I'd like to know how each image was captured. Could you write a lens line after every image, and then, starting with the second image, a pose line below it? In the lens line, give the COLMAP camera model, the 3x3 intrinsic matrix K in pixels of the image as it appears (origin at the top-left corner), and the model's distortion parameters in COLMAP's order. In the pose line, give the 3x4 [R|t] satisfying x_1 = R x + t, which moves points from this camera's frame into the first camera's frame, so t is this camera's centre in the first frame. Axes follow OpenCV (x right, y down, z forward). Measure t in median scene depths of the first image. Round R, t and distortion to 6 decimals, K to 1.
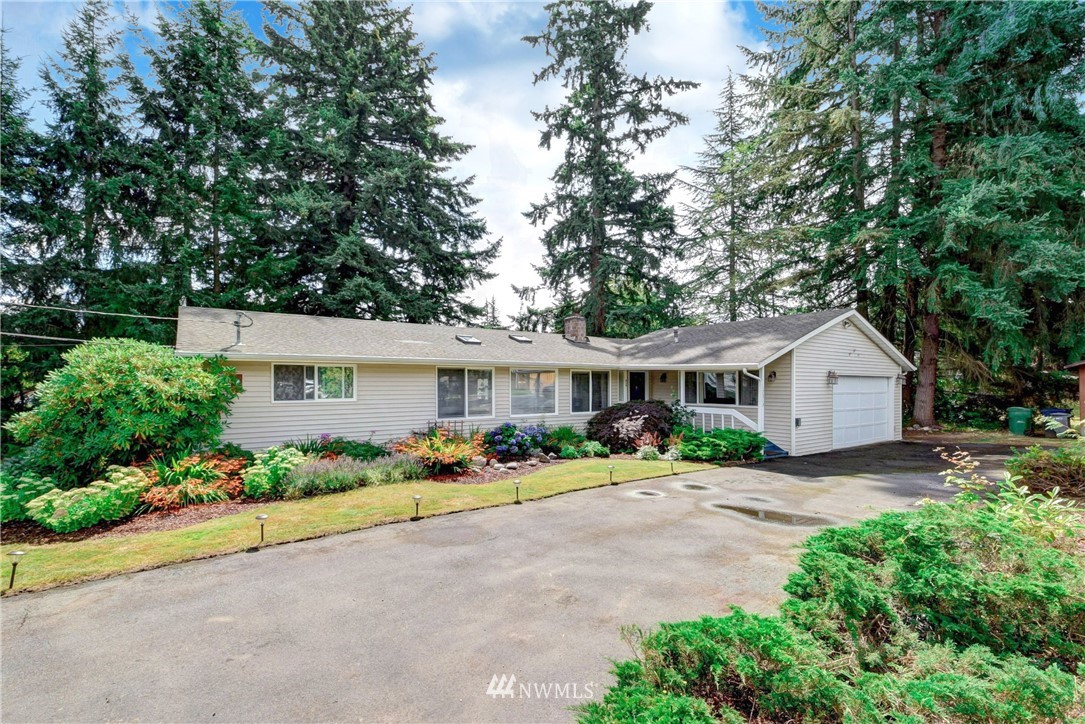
lens RADIAL K [[484.0, 0, 542.3], [0, 484.0, 368.9], [0, 0, 1]] dist [-0.017631, -0.002686]
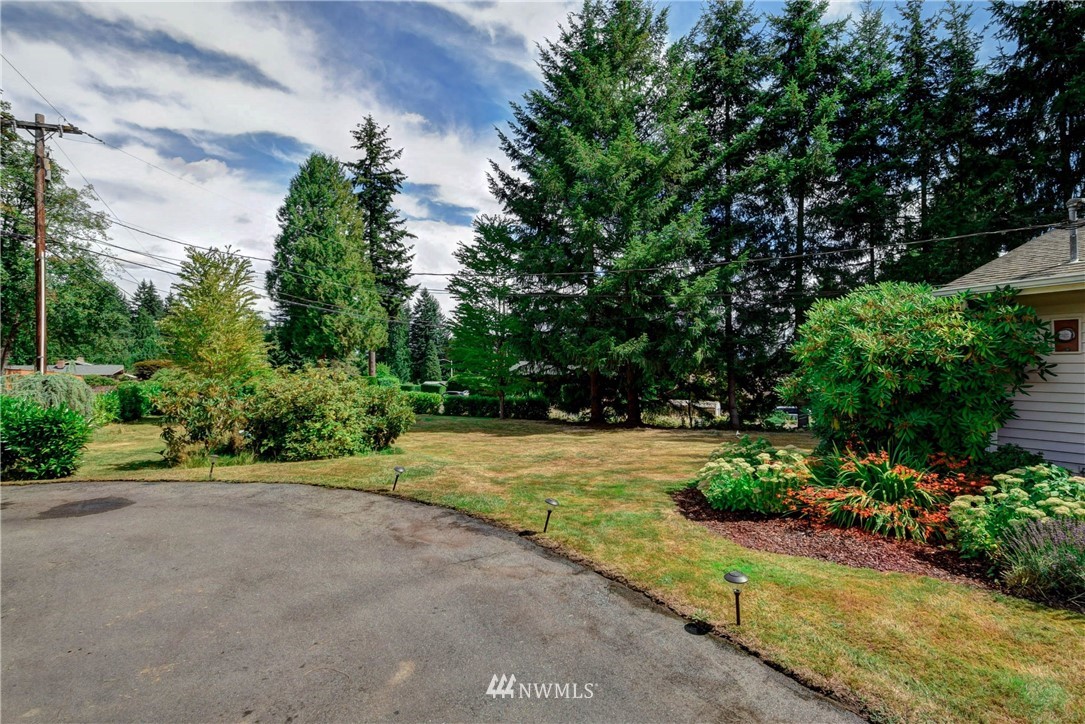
lens RADIAL K [[528.5, 0, 541.9], [0, 528.5, 363.2], [0, 0, 1]] dist [-0.027936, -0.000975]
pose [[-0.145925, -0.002208, -0.989293, -0.003958], [0.024380, 0.999686, -0.005827, 0.077698], [0.988995, -0.024970, -0.145826, 0.849926]]
